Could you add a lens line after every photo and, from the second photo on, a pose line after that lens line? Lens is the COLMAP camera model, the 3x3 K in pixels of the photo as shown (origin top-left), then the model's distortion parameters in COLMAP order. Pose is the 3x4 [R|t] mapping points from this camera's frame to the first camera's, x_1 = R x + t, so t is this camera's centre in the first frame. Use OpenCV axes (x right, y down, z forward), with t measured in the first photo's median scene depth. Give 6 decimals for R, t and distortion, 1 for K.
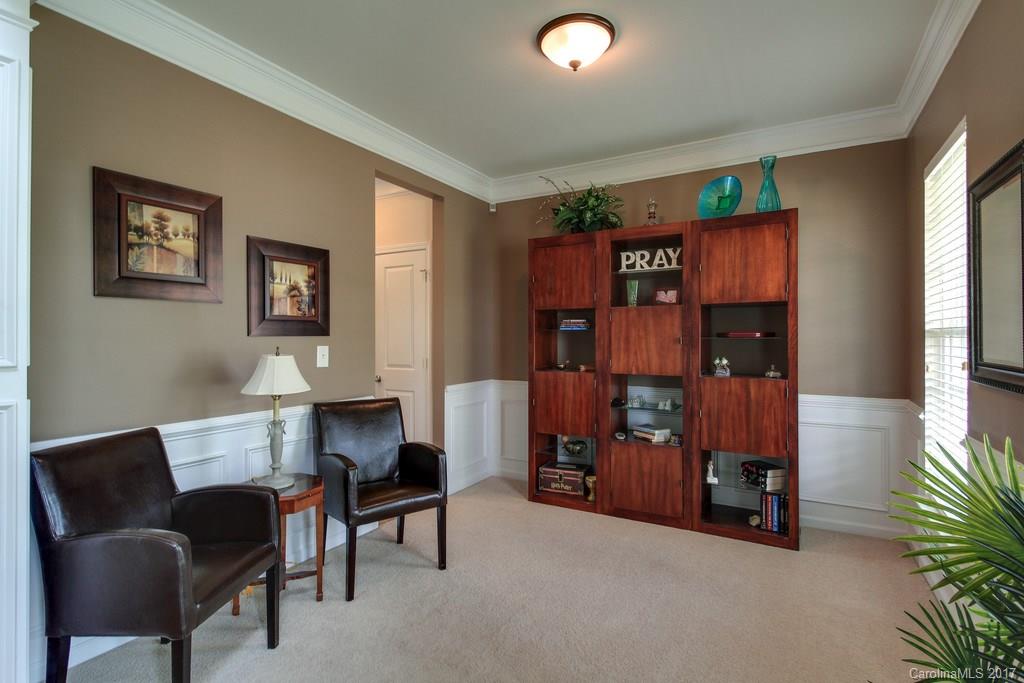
lens RADIAL K [[510.1, 0, 512.0], [0, 510.1, 341.5], [0, 0, 1]] dist [0.037801, -0.020311]
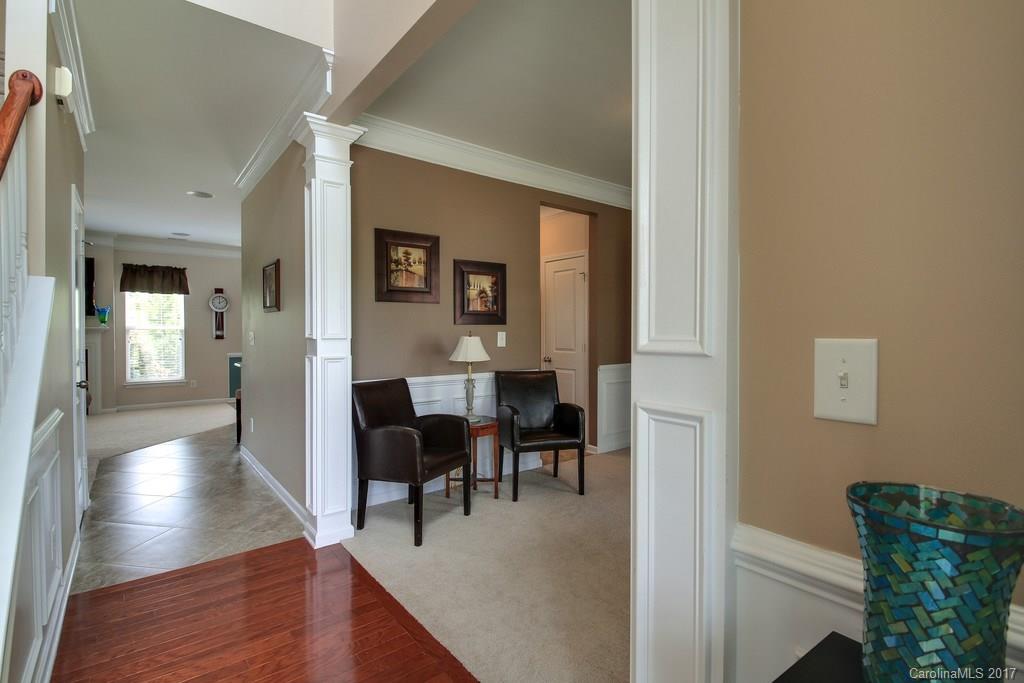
lens RADIAL K [[482.5, 0, 507.9], [0, 482.5, 344.3], [0, 0, 1]] dist [0.000166, -0.013940]
pose [[0.924154, 0.006054, -0.381973, 0.185487], [0.001243, 0.999822, 0.018853, 0.021312], [0.382019, -0.017897, 0.923981, -0.271111]]
